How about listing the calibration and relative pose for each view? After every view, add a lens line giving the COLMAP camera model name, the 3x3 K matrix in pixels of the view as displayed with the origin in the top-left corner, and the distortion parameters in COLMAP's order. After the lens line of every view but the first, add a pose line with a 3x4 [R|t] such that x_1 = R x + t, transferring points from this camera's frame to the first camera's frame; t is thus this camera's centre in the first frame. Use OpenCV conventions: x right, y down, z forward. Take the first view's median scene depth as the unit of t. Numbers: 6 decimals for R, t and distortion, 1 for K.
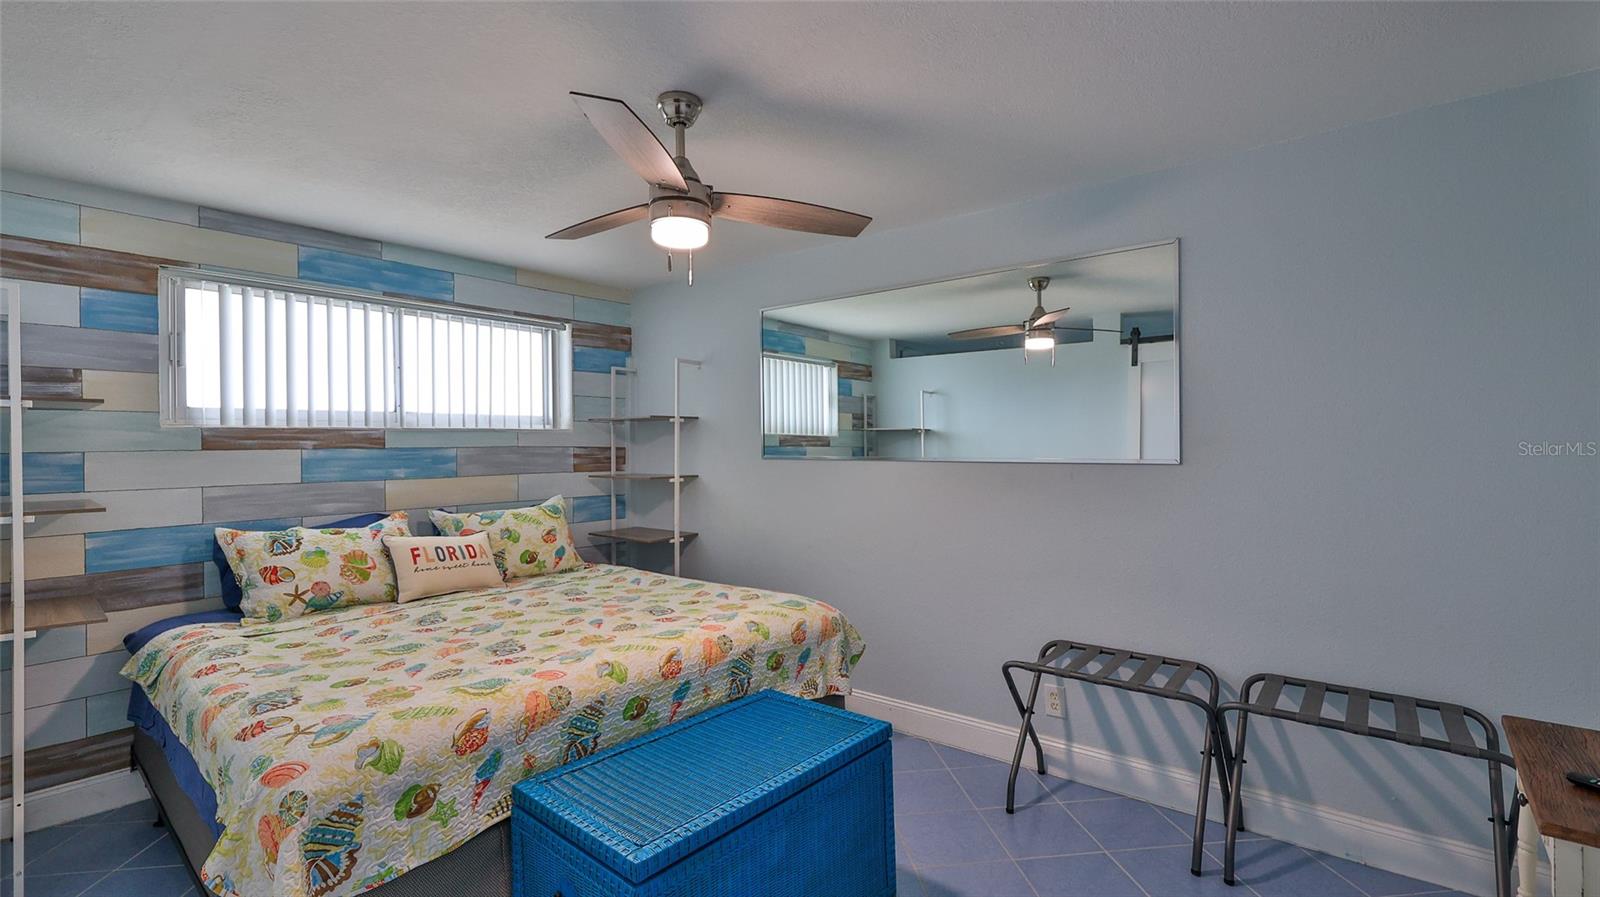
lens RADIAL K [[706.3, 0, 799.1], [0, 706.3, 446.7], [0, 0, 1]] dist [-0.001439, 0.000113]
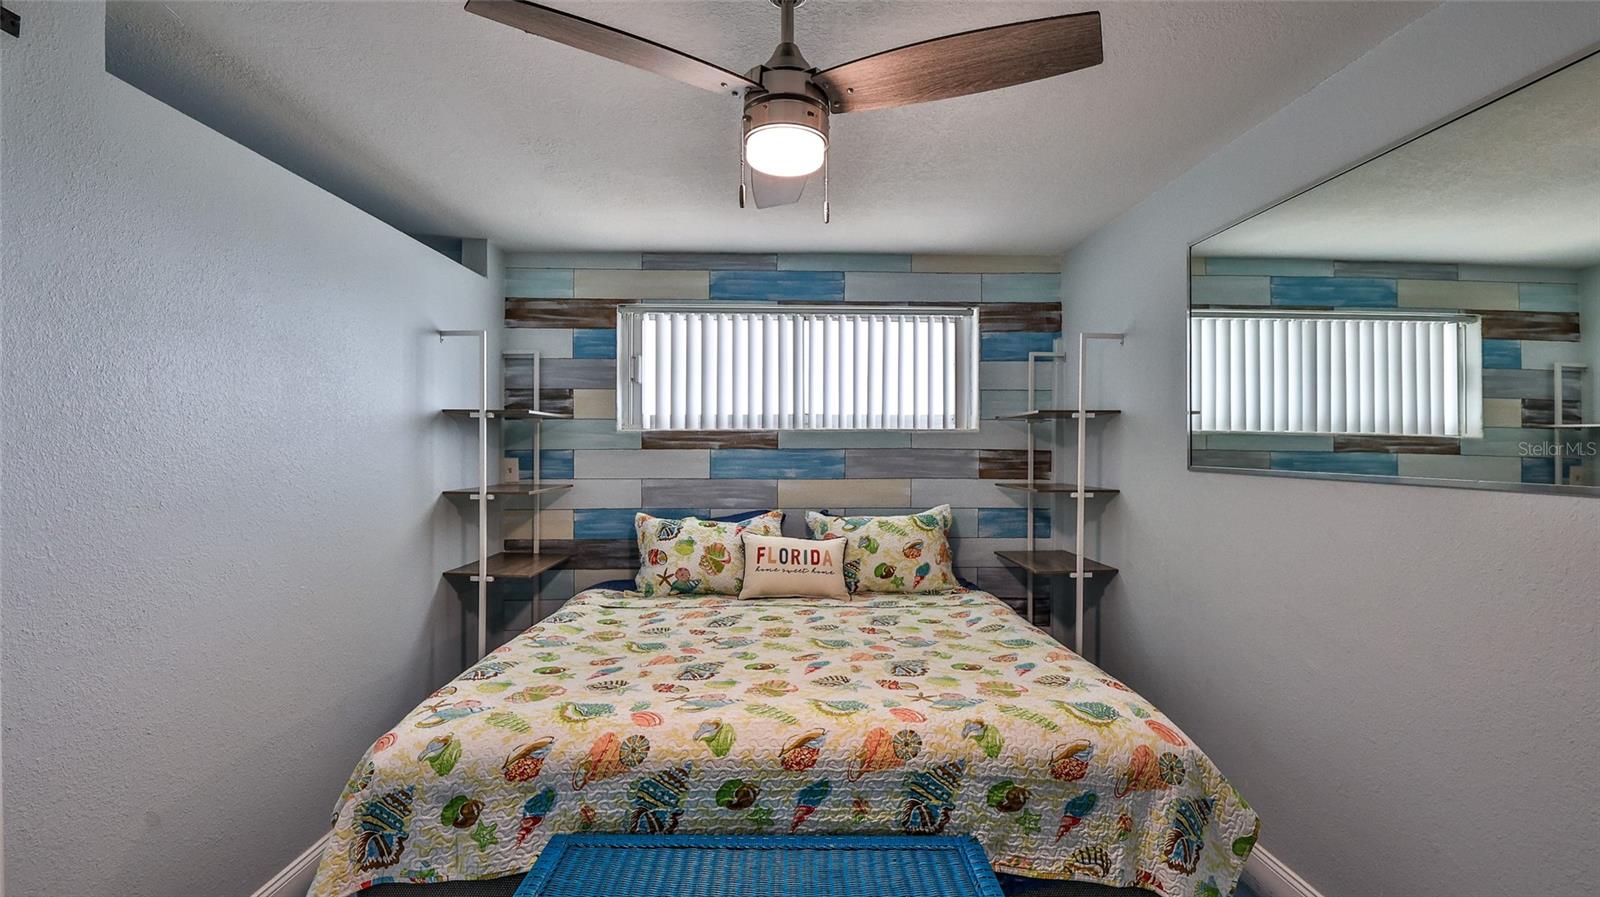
lens RADIAL K [[706.3, 0, 799.1], [0, 706.3, 446.7], [0, 0, 1]] dist [-0.001439, 0.000113]
pose [[0.658658, 0.007704, -0.752403, 0.246314], [-0.009066, 0.999956, 0.002303, -0.004143], [0.752388, 0.005305, 0.658699, 0.353694]]
